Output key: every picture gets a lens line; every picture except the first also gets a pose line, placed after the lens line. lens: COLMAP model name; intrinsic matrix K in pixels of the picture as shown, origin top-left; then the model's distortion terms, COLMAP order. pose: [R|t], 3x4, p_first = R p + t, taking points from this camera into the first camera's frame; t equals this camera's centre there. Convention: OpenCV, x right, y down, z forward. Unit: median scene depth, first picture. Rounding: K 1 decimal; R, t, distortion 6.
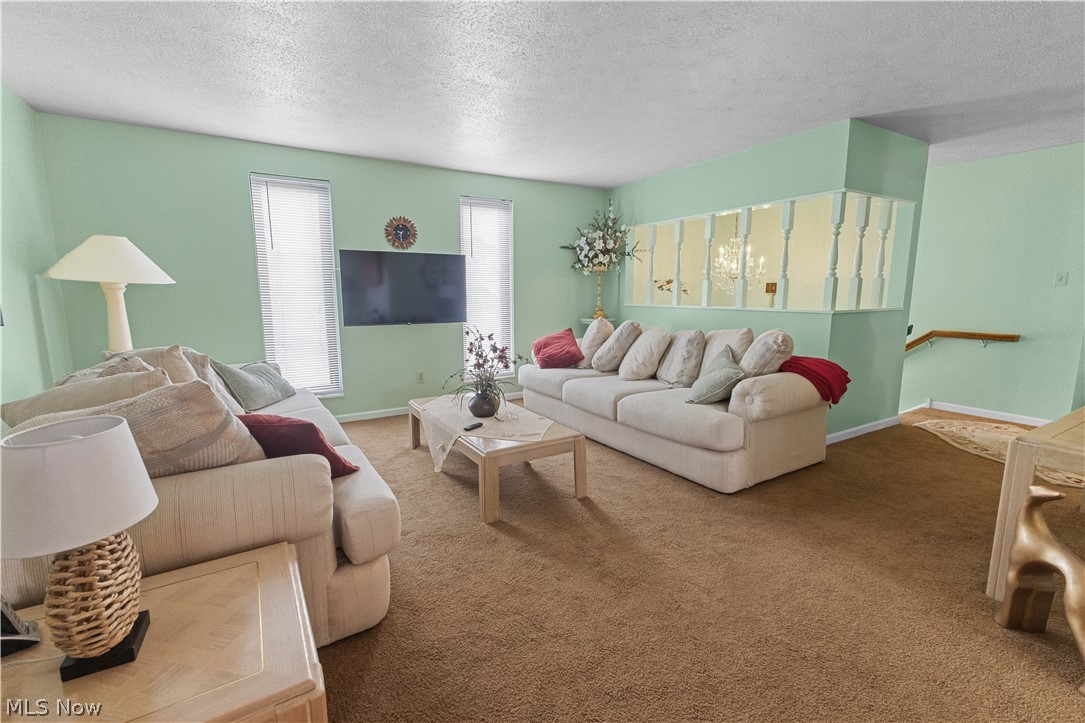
lens RADIAL K [[466.3, 0, 551.8], [0, 466.3, 359.6], [0, 0, 1]] dist [0.002389, 0.000007]
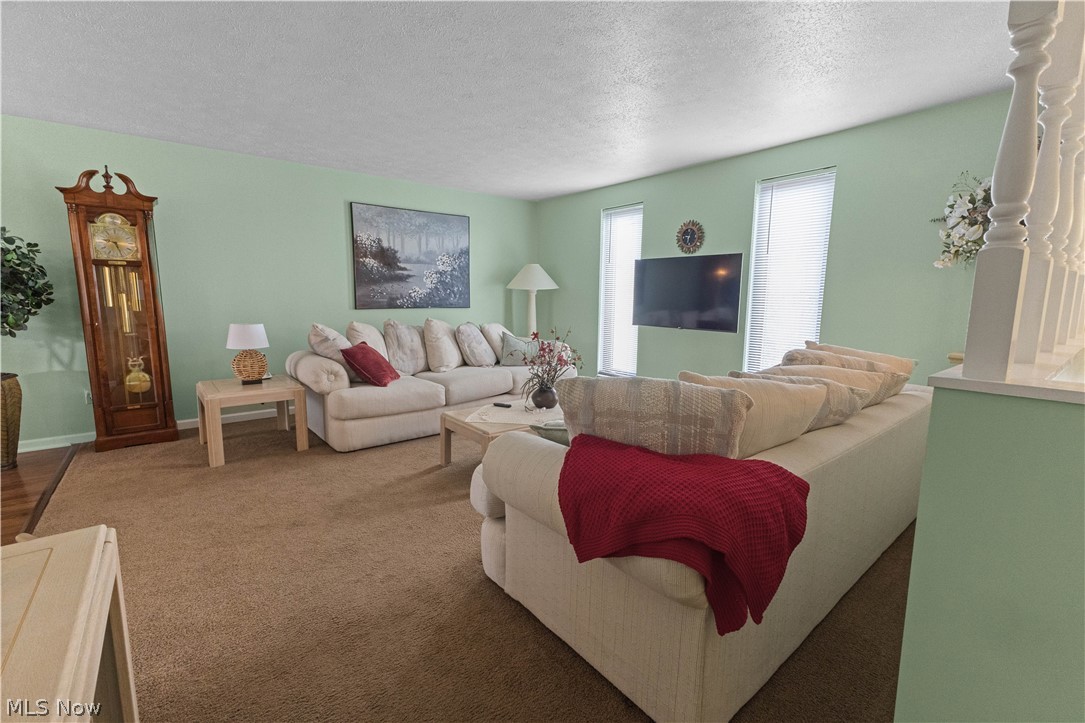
lens RADIAL K [[476.7, 0, 554.7], [0, 476.7, 360.5], [0, 0, 1]] dist [0.018311, -0.007103]
pose [[0.118942, 0.141120, -0.982821, 0.726630], [-0.153422, 0.980572, 0.122230, -0.098693], [0.980976, 0.136248, 0.138282, 0.646214]]
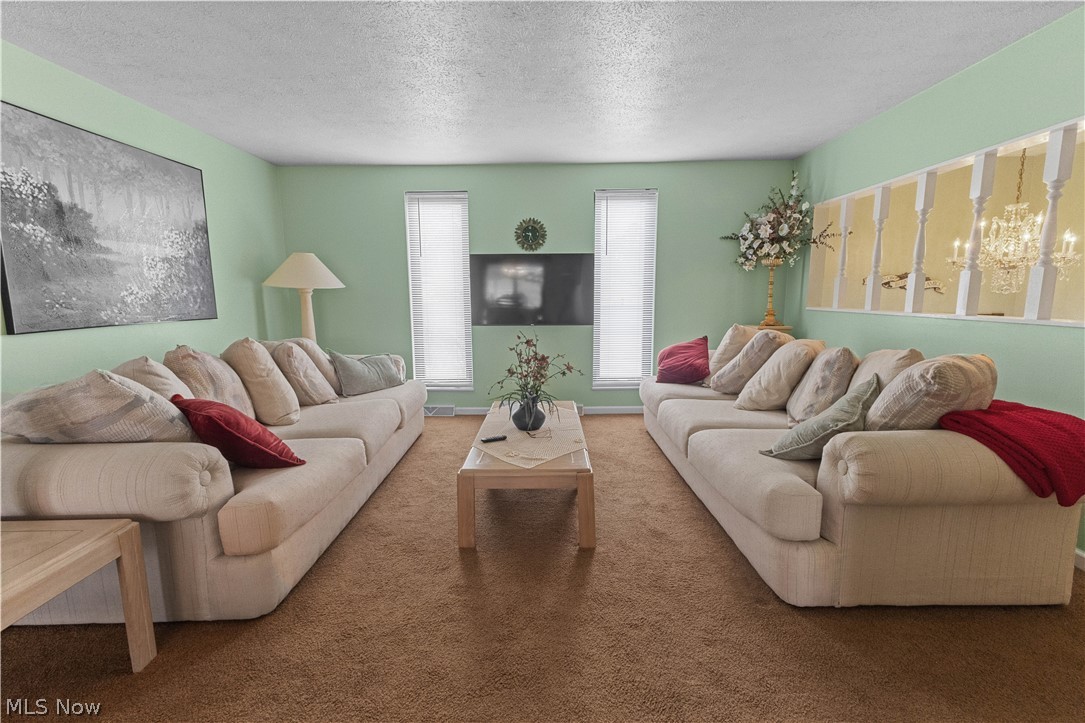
lens RADIAL K [[466.3, 0, 551.8], [0, 466.3, 359.6], [0, 0, 1]] dist [0.002389, 0.000007]
pose [[0.848806, 0.069613, -0.524101, 0.277126], [-0.069210, 0.997394, 0.020388, -0.027780], [0.524154, 0.018968, 0.851412, 0.182999]]
